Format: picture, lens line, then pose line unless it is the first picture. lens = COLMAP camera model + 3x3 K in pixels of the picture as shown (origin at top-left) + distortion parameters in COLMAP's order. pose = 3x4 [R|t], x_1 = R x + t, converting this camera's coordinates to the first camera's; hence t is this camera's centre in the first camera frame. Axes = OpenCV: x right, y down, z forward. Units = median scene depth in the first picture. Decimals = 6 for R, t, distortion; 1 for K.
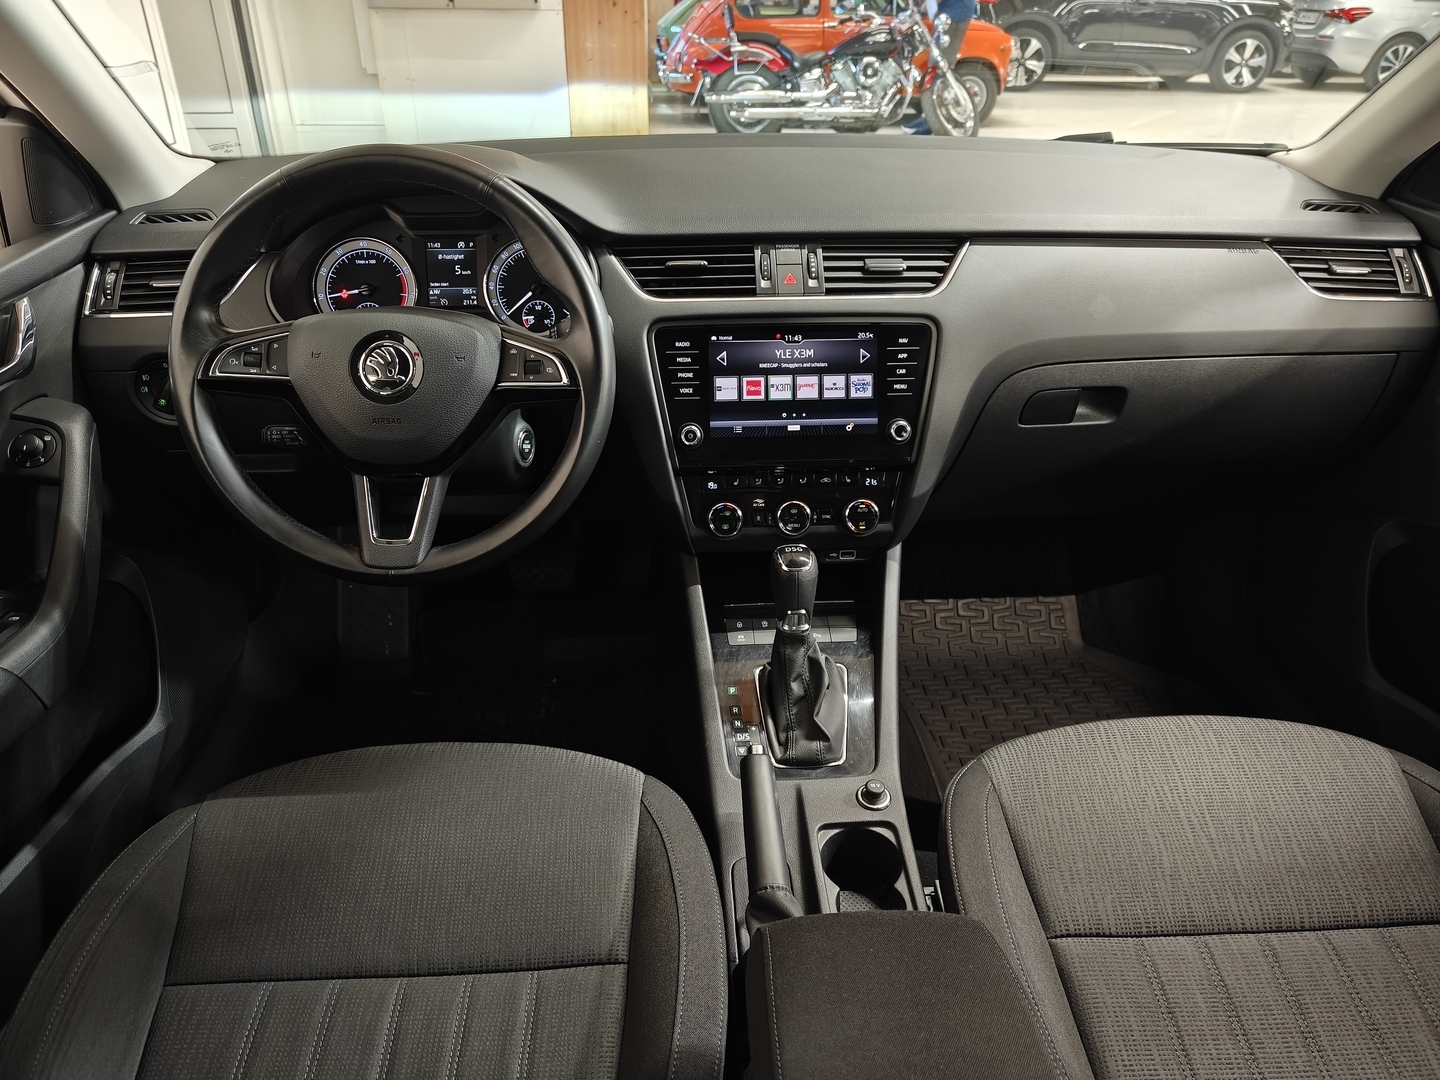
lens RADIAL K [[1007.0, 0, 725.2], [0, 1007.0, 548.4], [0, 0, 1]] dist [0.001649, -0.004356]
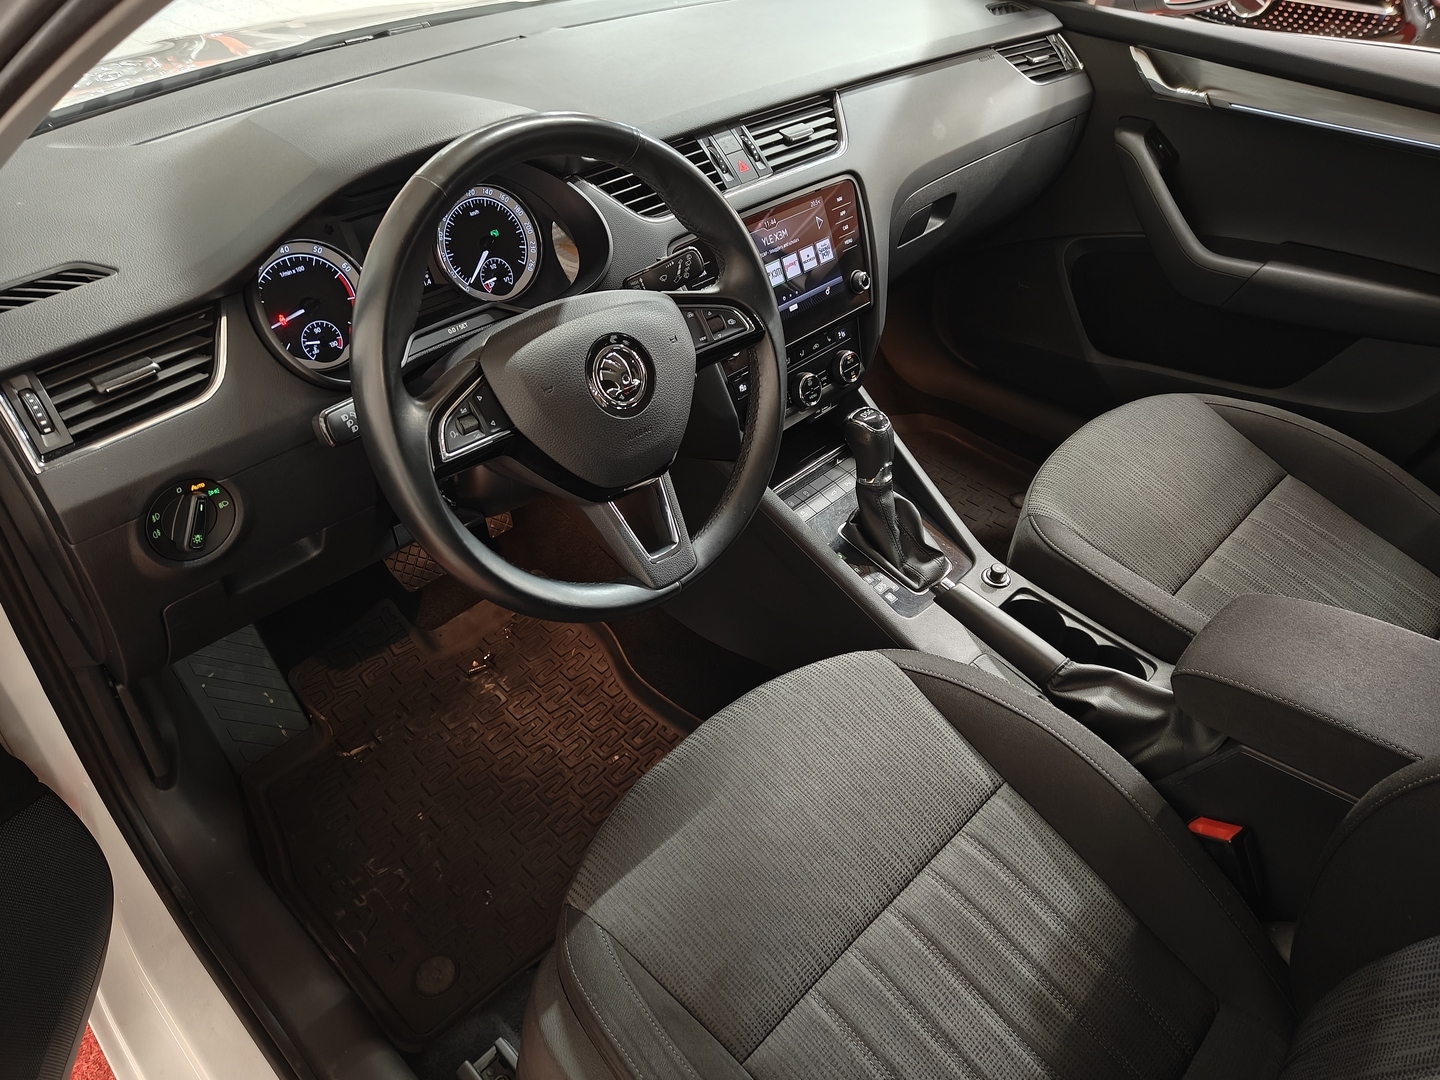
lens RADIAL K [[1007.9, 0, 708.5], [0, 1007.9, 539.3], [0, 0, 1]] dist [-0.003495, 0.000024]
pose [[0.739380, -0.425217, 0.522022, -0.652937], [0.333917, 0.904849, 0.264100, -0.209603], [-0.584651, -0.020958, 0.811014, 0.195293]]
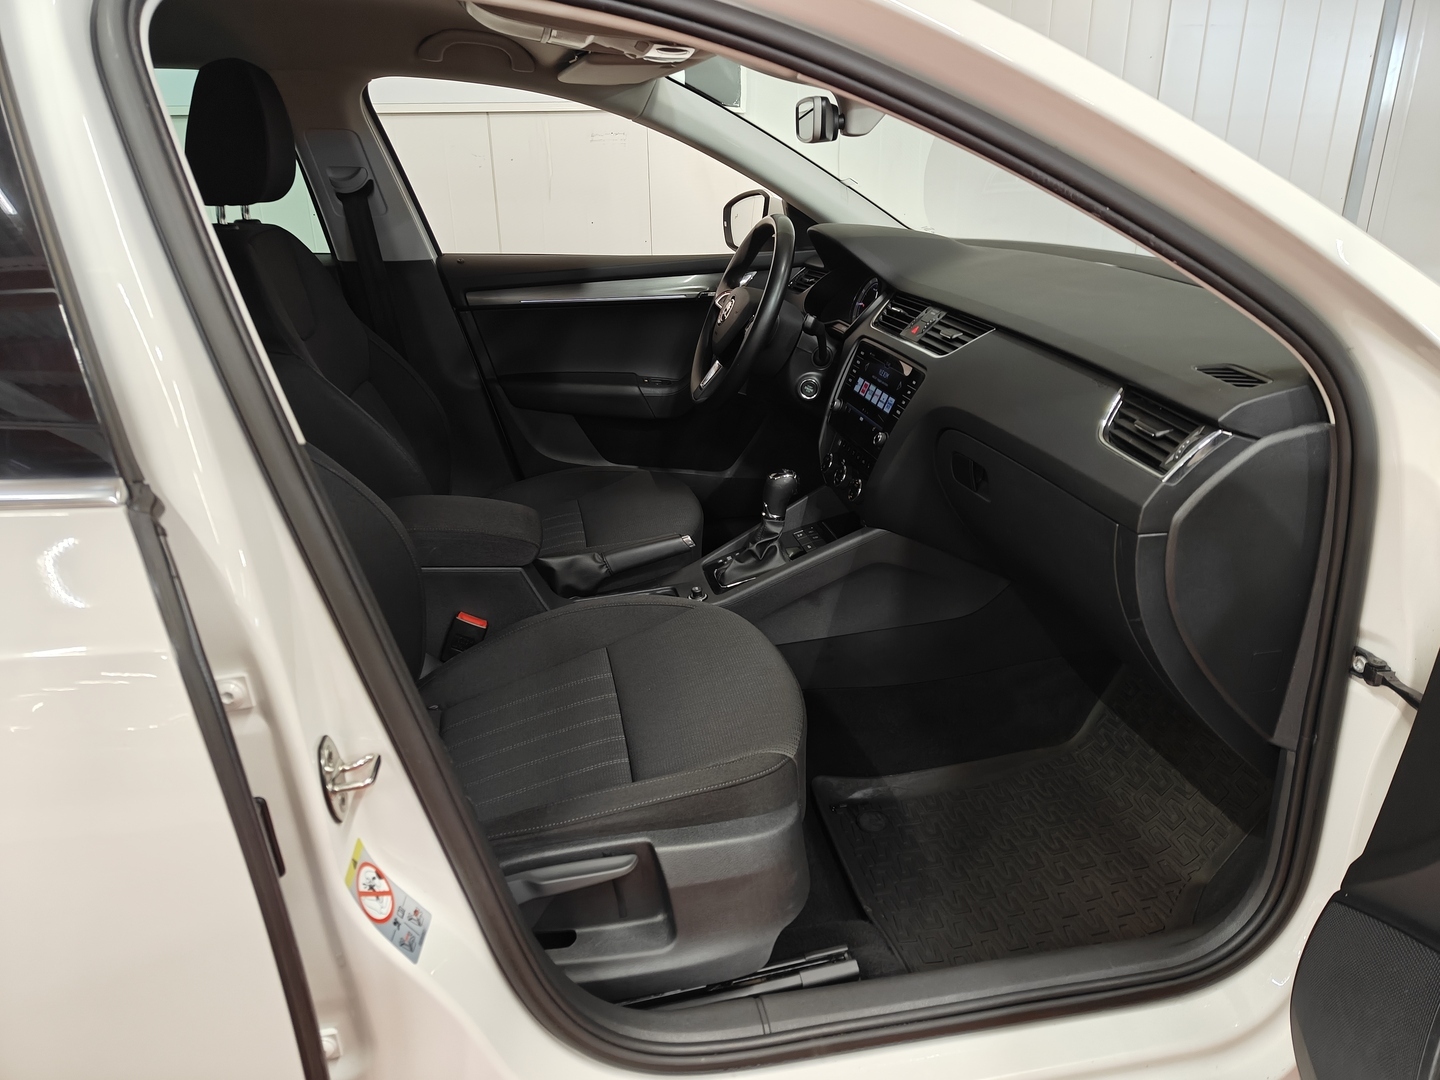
lens RADIAL K [[1015.4, 0, 725.4], [0, 1015.4, 531.4], [0, 0, 1]] dist [0.005965, 0.001037]
pose [[0.124829, 0.342895, -0.931043, 1.505482], [-0.469374, 0.847145, 0.249065, -0.259744], [0.874132, 0.405916, 0.266694, 0.494626]]
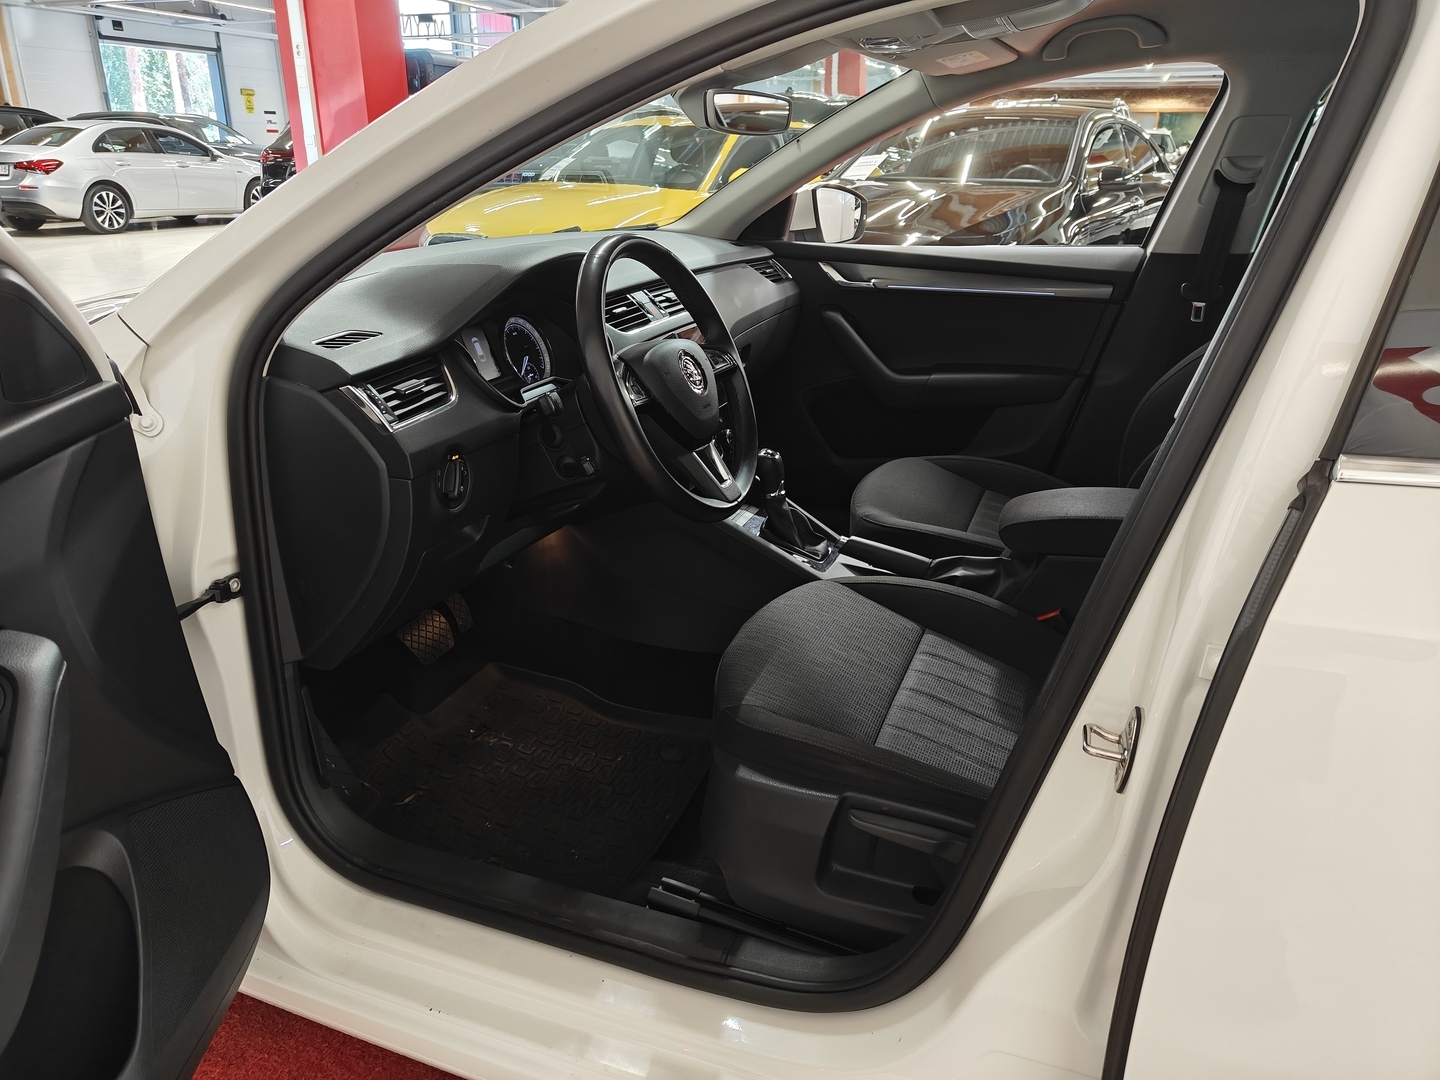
lens RADIAL K [[1015.4, 0, 725.4], [0, 1015.4, 531.4], [0, 0, 1]] dist [0.005965, 0.001037]
pose [[0.404798, -0.323705, 0.855192, -1.373144], [0.443728, 0.887286, 0.125818, -0.113370], [-0.799527, 0.328542, 0.502809, 0.227783]]
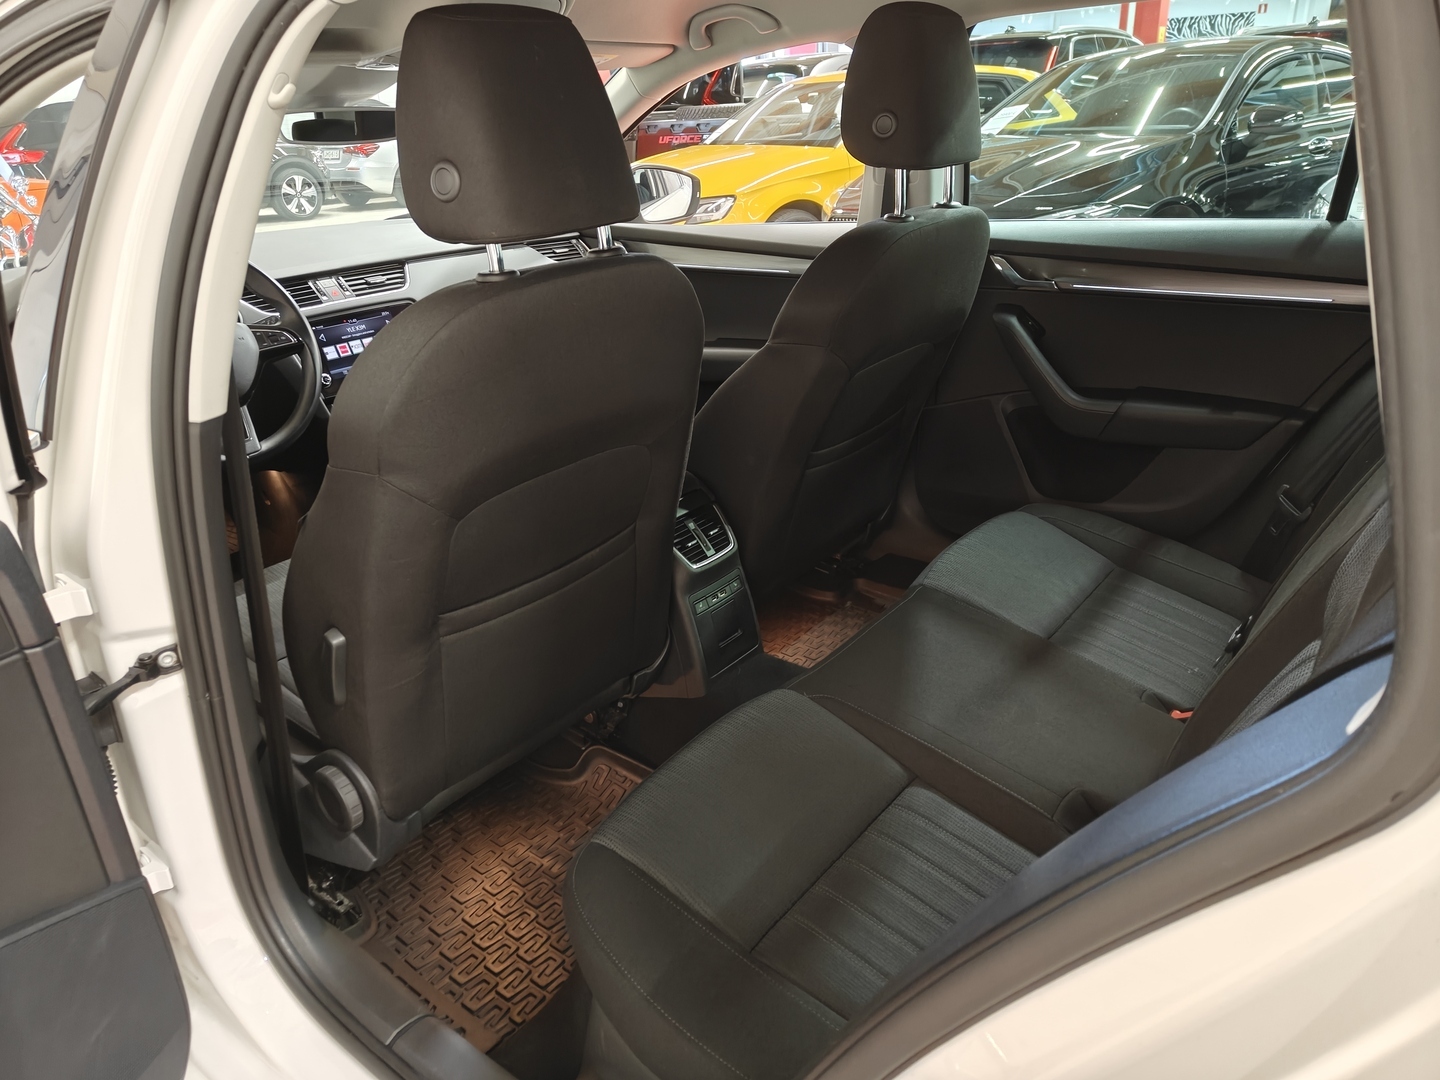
lens RADIAL K [[1015.4, 0, 725.4], [0, 1015.4, 531.4], [0, 0, 1]] dist [0.005965, 0.001037]
pose [[0.658969, -0.322735, 0.679413, -0.891819], [0.412137, 0.910532, 0.032787, 0.375227], [-0.629209, 0.258406, 0.733023, -0.732533]]
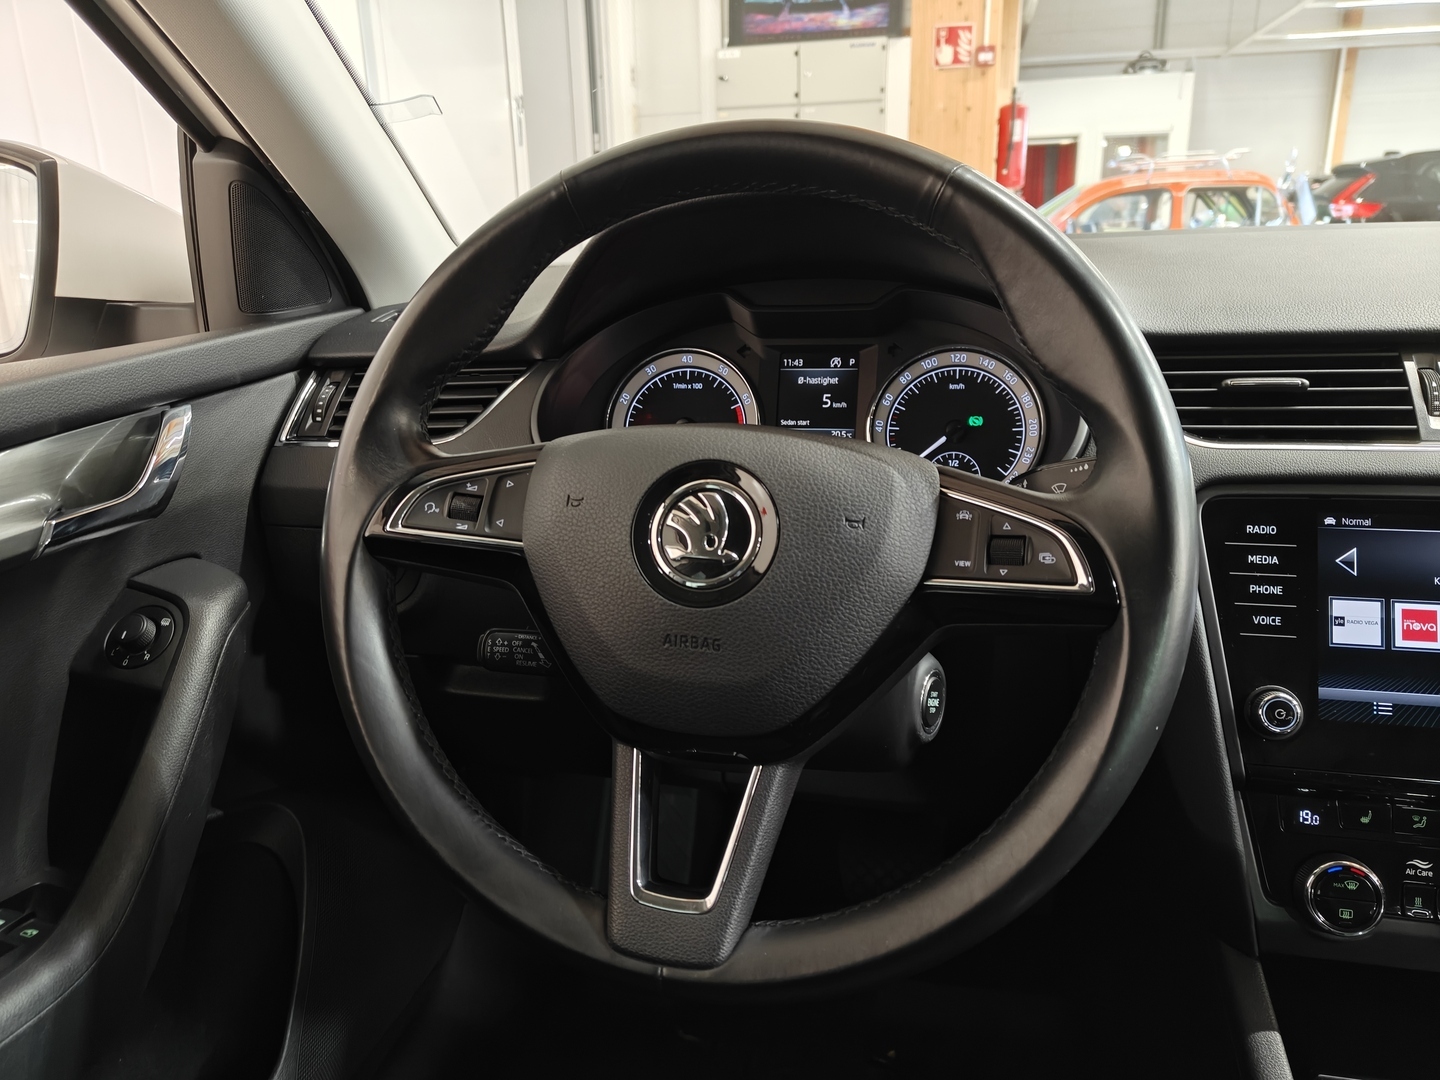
lens RADIAL K [[1010.6, 0, 717.0], [0, 1010.6, 537.1], [0, 0, 1]] dist [-0.011415, -0.002073]
pose [[0.954900, 0.049747, -0.292730, -0.154187], [-0.112492, 0.972986, -0.201604, -0.065771], [0.274793, 0.225441, 0.934701, 0.449303]]
